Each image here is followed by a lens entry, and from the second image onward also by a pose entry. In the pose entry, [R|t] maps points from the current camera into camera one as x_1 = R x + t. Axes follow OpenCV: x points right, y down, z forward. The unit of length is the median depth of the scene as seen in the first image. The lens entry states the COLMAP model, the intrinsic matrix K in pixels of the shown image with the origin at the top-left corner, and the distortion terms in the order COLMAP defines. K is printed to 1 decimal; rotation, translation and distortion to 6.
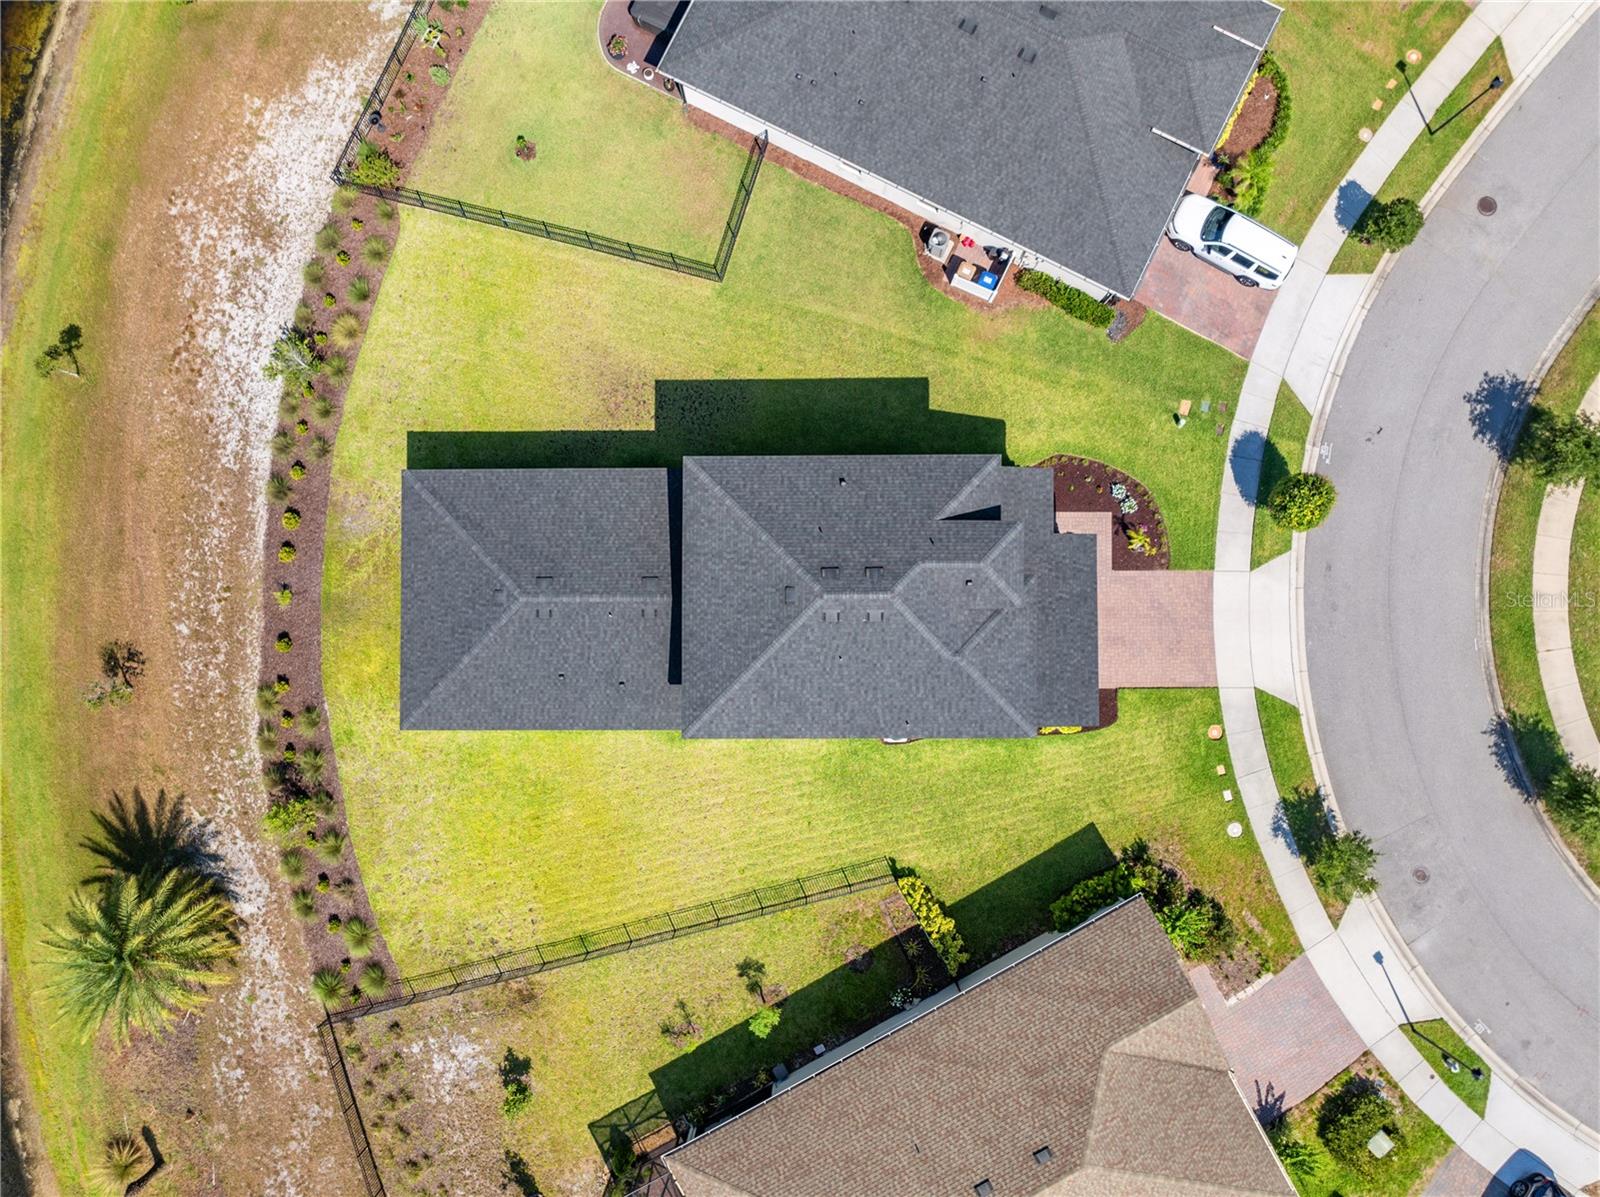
lens RADIAL K [[1126.9, 0, 807.9], [0, 1126.9, 592.6], [0, 0, 1]] dist [-0.038397, 0.003301]
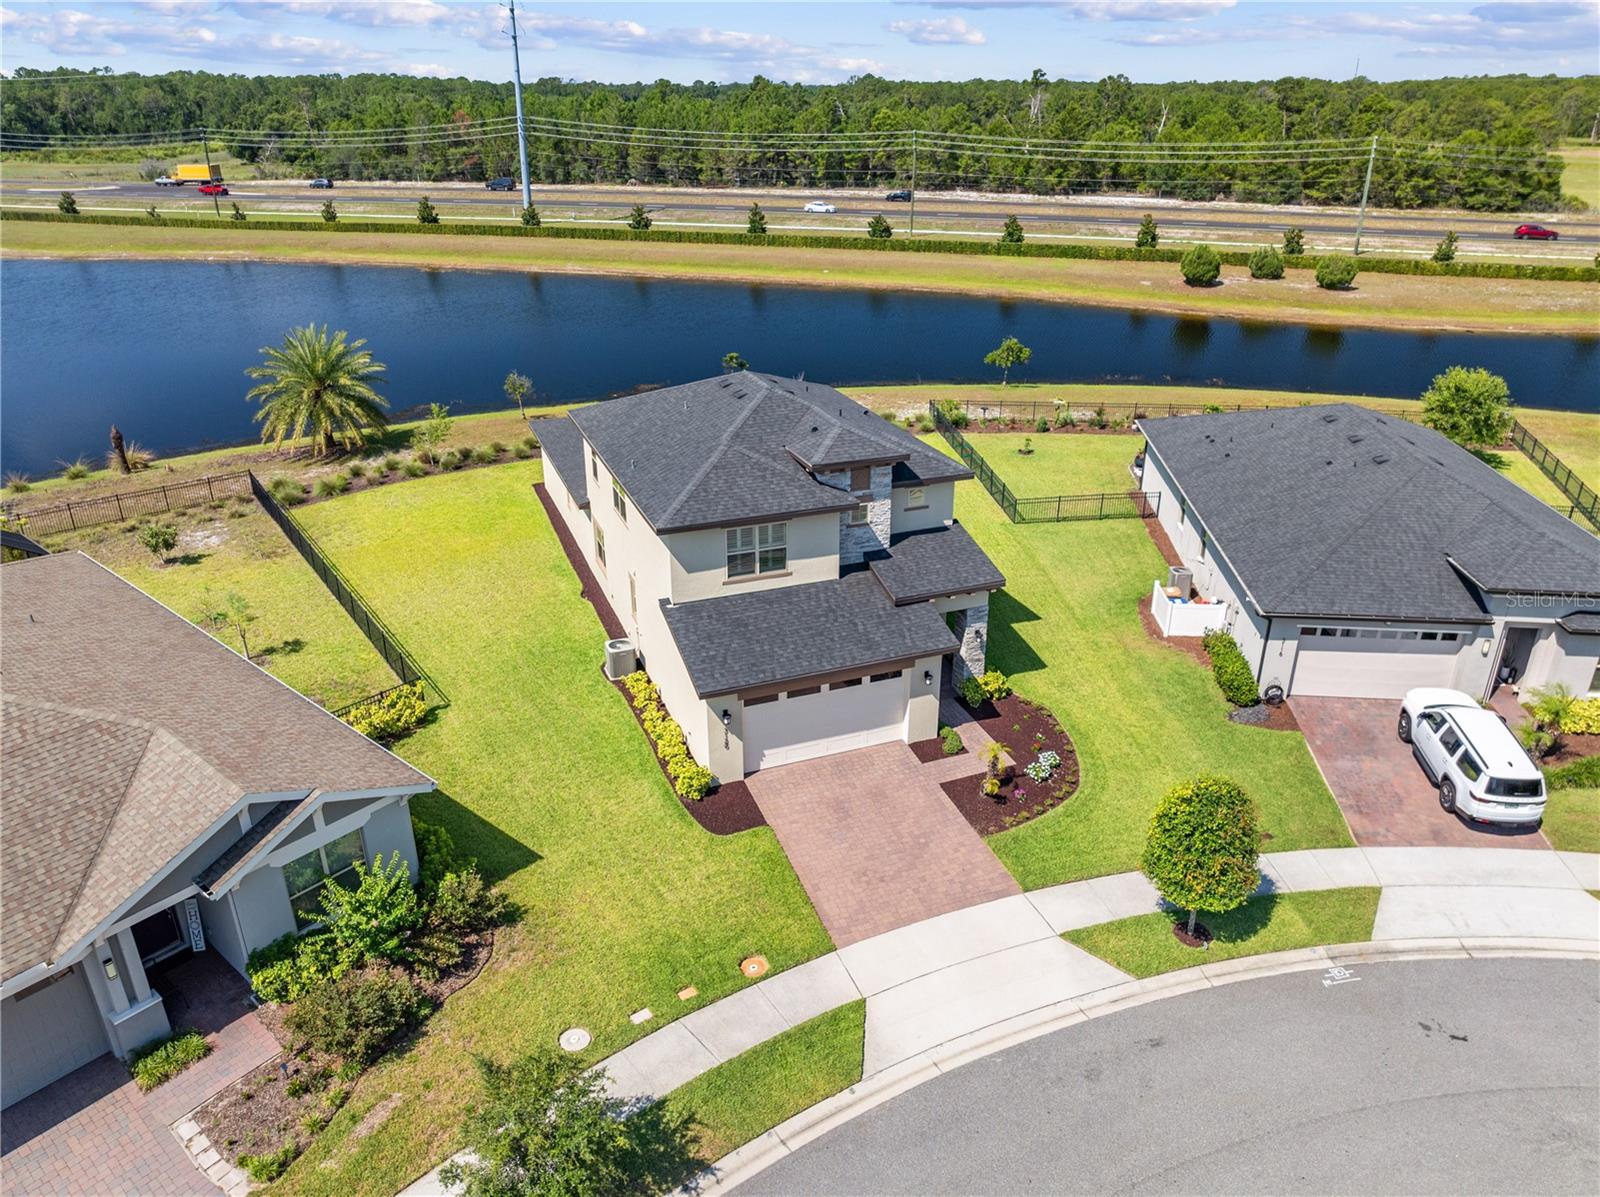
lens RADIAL K [[1127.2, 0, 807.9], [0, 1127.2, 592.4], [0, 0, 1]] dist [-0.040794, 0.011978]
pose [[0.364643, 0.384901, -0.847872, 0.749068], [-0.930834, 0.174321, -0.321187, 0.238700], [0.024176, 0.906346, 0.421843, 0.622926]]
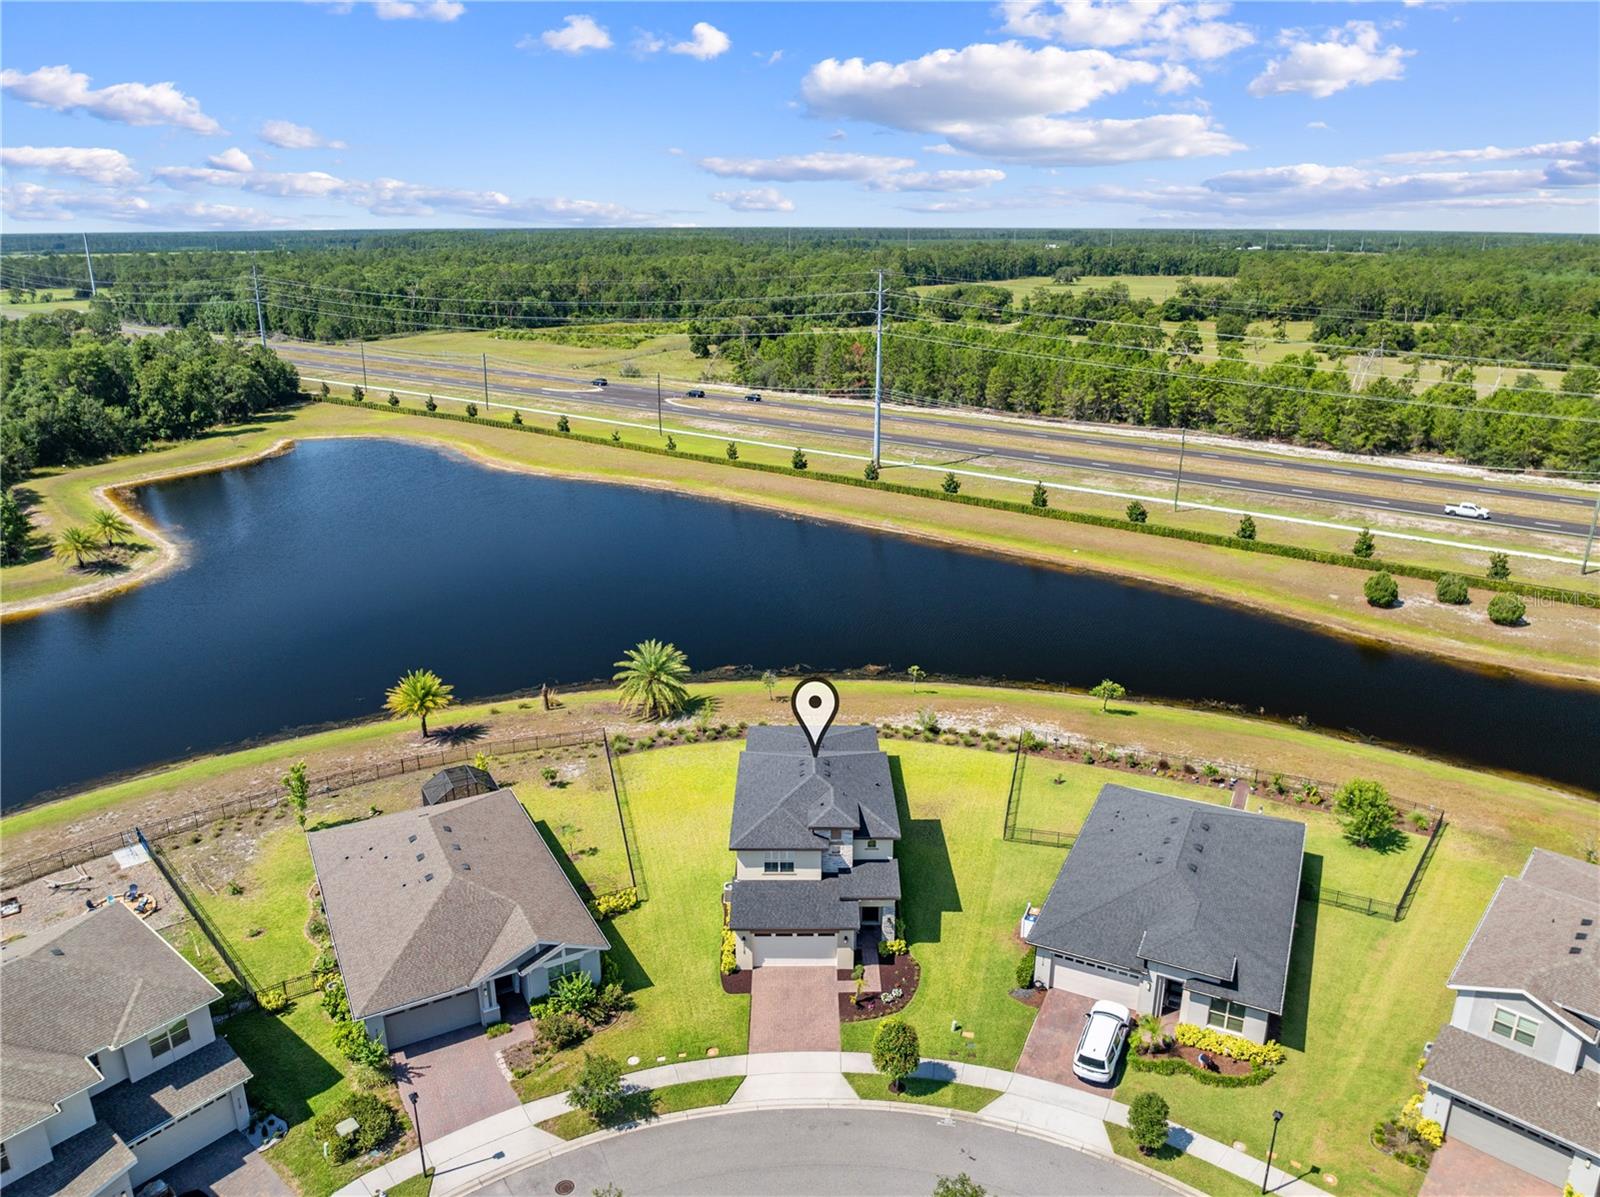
lens RADIAL K [[1122.9, 0, 807.6], [0, 1122.9, 595.7], [0, 0, 1]] dist [-0.012833, -0.058262]
pose [[0.003118, 0.315870, -0.948797, 1.395993], [-0.999545, 0.029448, 0.006518, -0.005817], [0.029999, 0.948345, 0.315819, 0.119503]]
